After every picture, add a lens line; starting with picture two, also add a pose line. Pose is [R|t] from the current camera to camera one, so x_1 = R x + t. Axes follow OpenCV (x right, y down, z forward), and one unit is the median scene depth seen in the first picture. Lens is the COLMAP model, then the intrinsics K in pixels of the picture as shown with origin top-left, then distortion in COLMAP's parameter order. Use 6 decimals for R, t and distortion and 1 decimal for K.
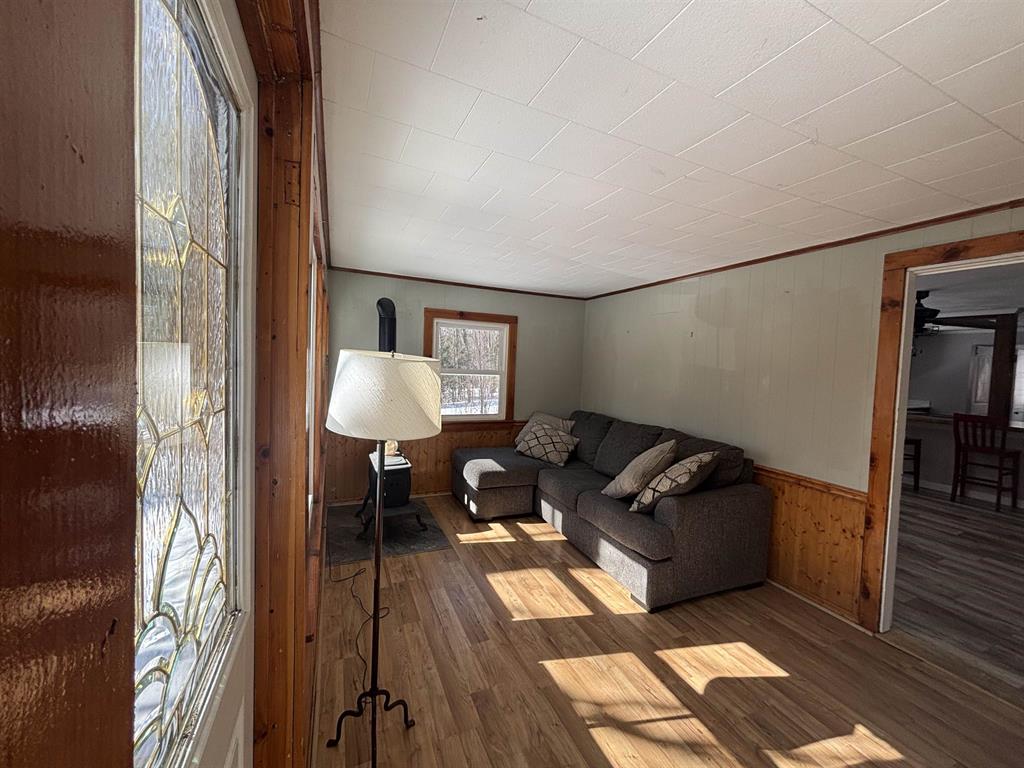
lens RADIAL K [[411.9, 0, 511.1], [0, 411.9, 381.9], [0, 0, 1]] dist [-0.002181, 0.001268]
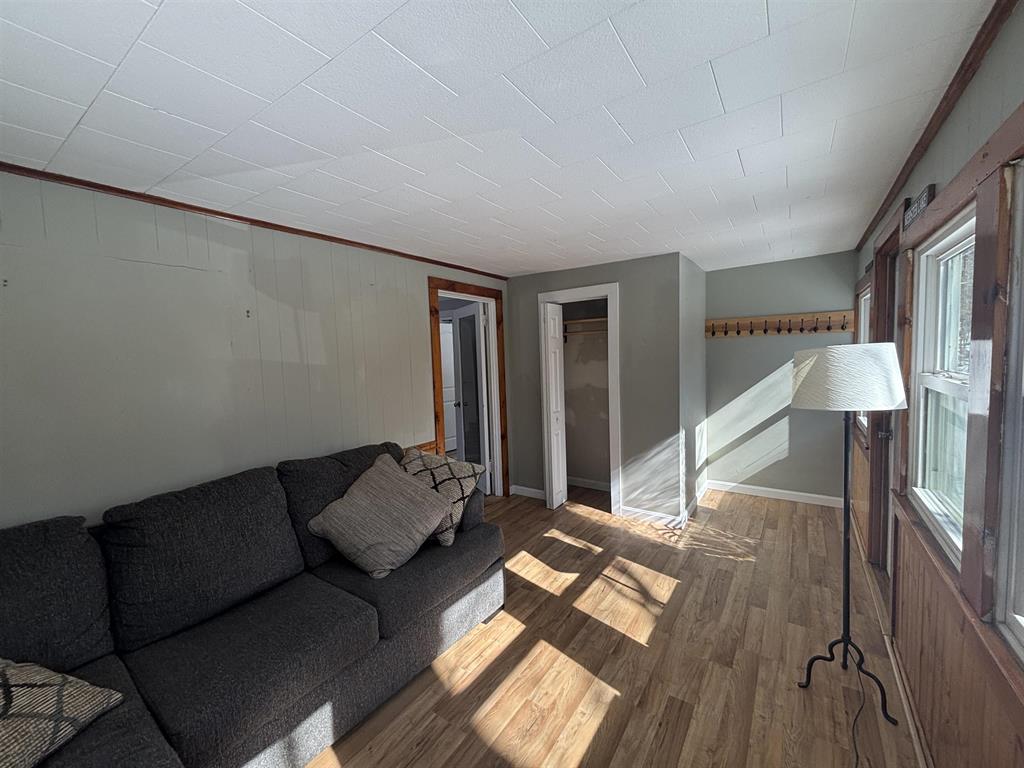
lens RADIAL K [[411.9, 0, 519.9], [0, 411.9, 376.3], [0, 0, 1]] dist [-0.002181, 0.001268]
pose [[-0.533332, -0.068926, 0.843094, -0.544153], [0.053725, 0.991903, 0.115077, -0.114781], [-0.844198, 0.106669, -0.525310, 1.626918]]
